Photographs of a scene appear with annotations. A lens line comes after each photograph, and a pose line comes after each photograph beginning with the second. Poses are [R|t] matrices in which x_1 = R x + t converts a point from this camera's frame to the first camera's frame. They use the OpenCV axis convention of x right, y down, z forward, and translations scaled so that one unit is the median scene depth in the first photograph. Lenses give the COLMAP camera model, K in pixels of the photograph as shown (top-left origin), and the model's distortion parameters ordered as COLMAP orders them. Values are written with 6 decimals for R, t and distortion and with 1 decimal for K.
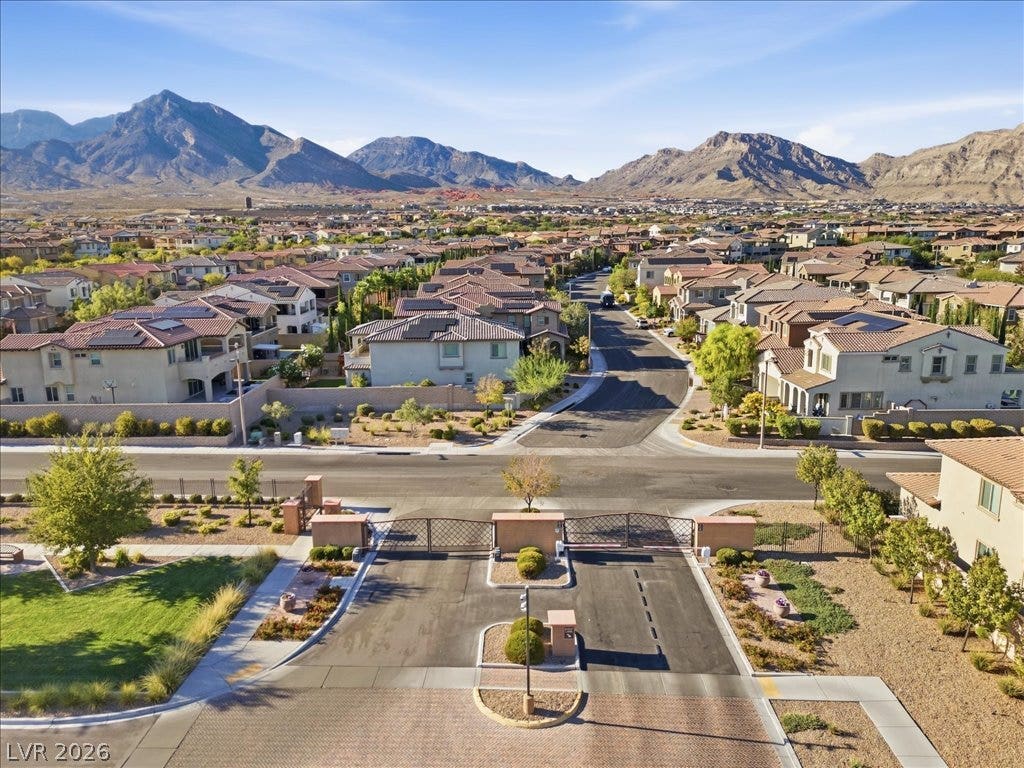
lens RADIAL K [[725.3, 0, 514.9], [0, 725.3, 383.1], [0, 0, 1]] dist [0.065606, -0.054455]
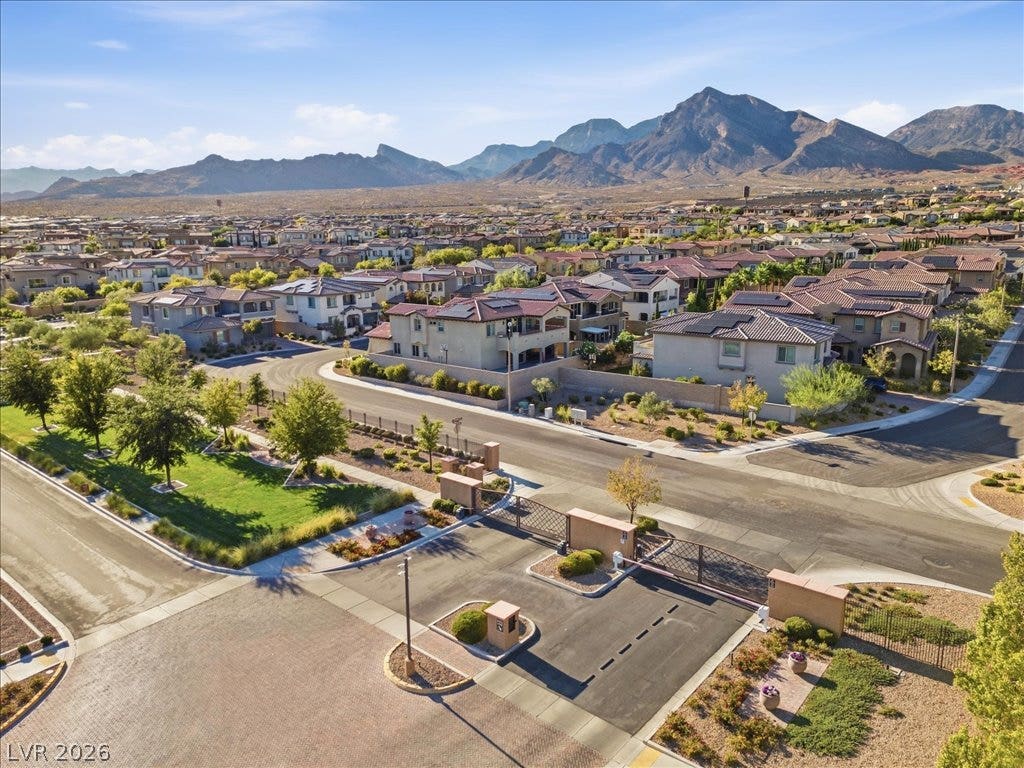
lens RADIAL K [[725.3, 0, 506.6], [0, 725.3, 385.1], [0, 0, 1]] dist [0.065606, -0.054455]
pose [[0.777920, 0.134488, -0.613803, 0.311110], [-0.123703, 0.990489, 0.060245, -0.023203], [0.616067, 0.029064, 0.787157, 0.096394]]
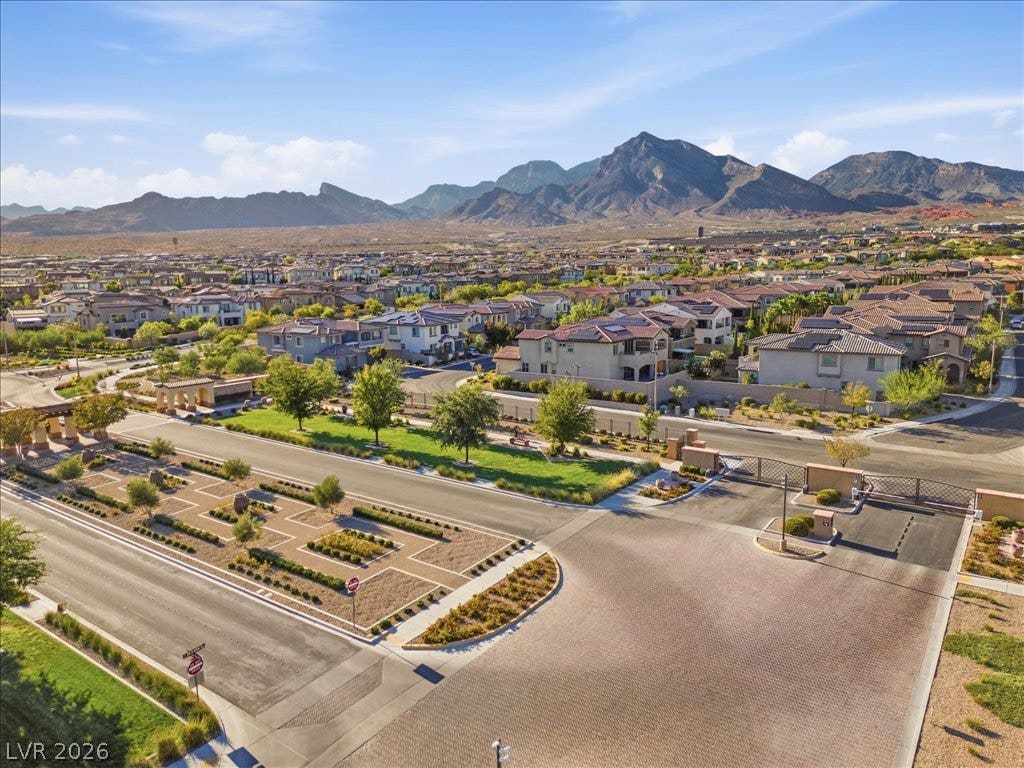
lens RADIAL K [[725.3, 0, 503.2], [0, 725.3, 388.8], [0, 0, 1]] dist [0.065606, -0.054455]
pose [[0.823988, 0.095601, -0.558483, 0.168016], [-0.110465, 0.993854, 0.007148, 0.058843], [0.555734, 0.055803, 0.829485, -0.330034]]
